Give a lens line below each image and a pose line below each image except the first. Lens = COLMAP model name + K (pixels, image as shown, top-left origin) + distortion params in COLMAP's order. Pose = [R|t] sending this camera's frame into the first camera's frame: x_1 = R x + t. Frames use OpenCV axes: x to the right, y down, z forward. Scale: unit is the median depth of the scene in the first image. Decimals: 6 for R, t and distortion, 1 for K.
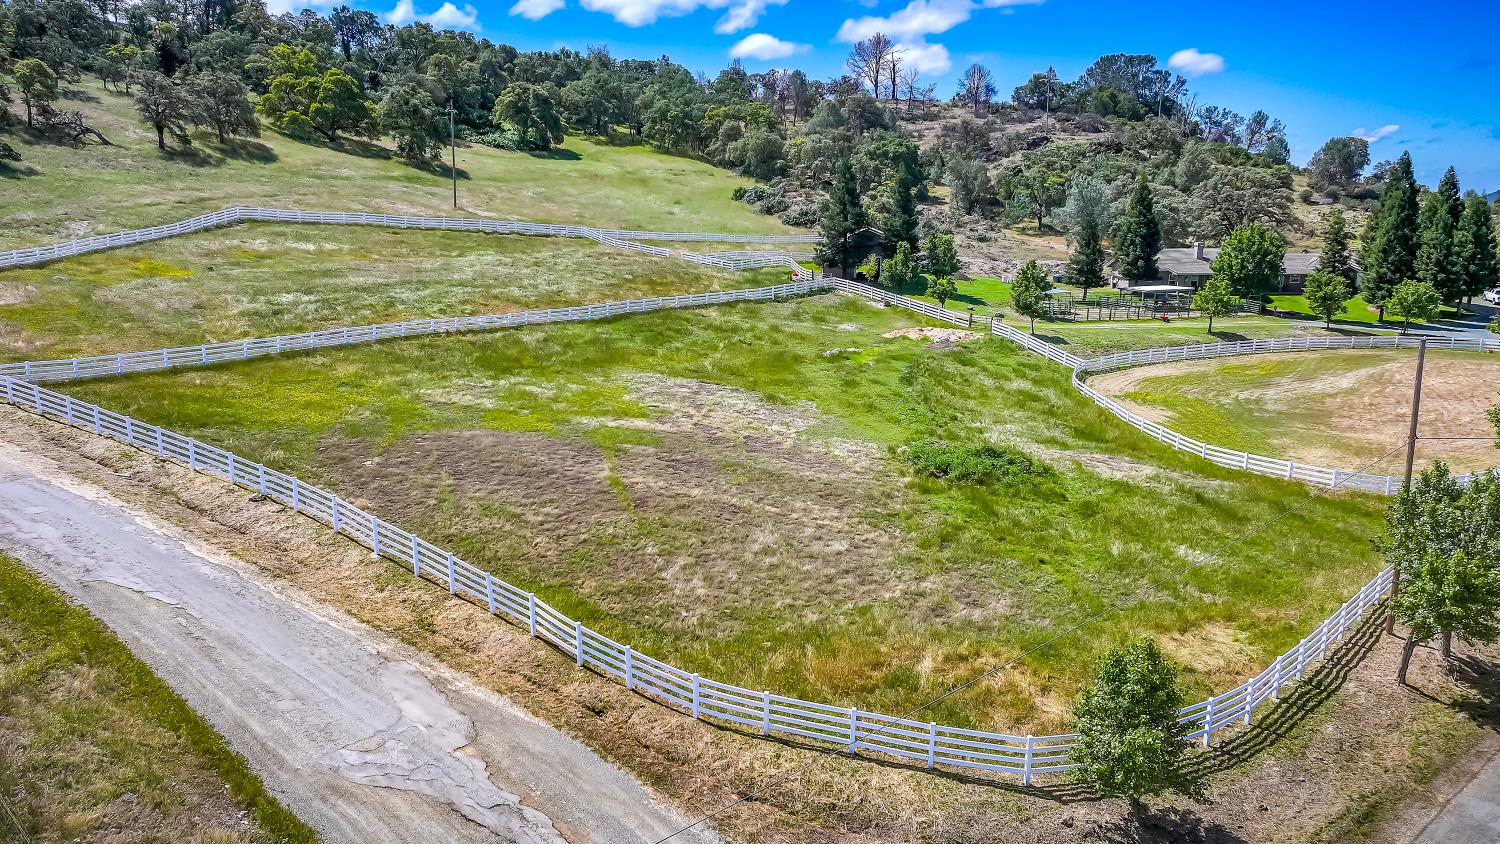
lens RADIAL K [[1085.4, 0, 757.4], [0, 1085.4, 416.1], [0, 0, 1]] dist [0.002640, 0.005047]
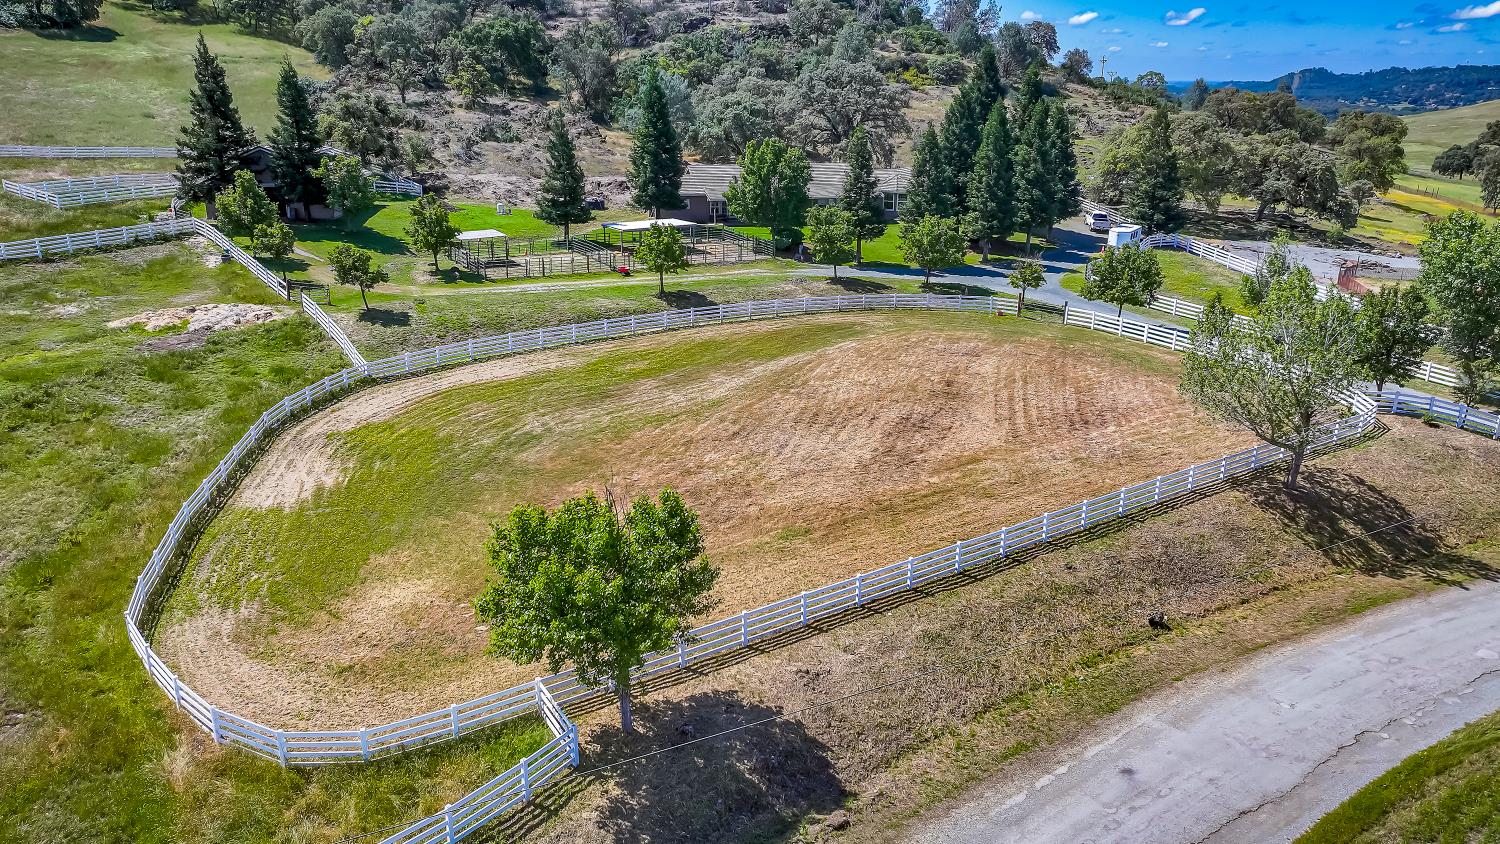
lens RADIAL K [[1085.4, 0, 757.4], [0, 1085.4, 416.1], [0, 0, 1]] dist [0.002640, 0.005047]
pose [[0.988750, -0.042935, 0.143285, 0.319103], [0.027997, 0.994111, 0.104688, -0.059546], [-0.146936, -0.099498, 0.984129, 0.213325]]
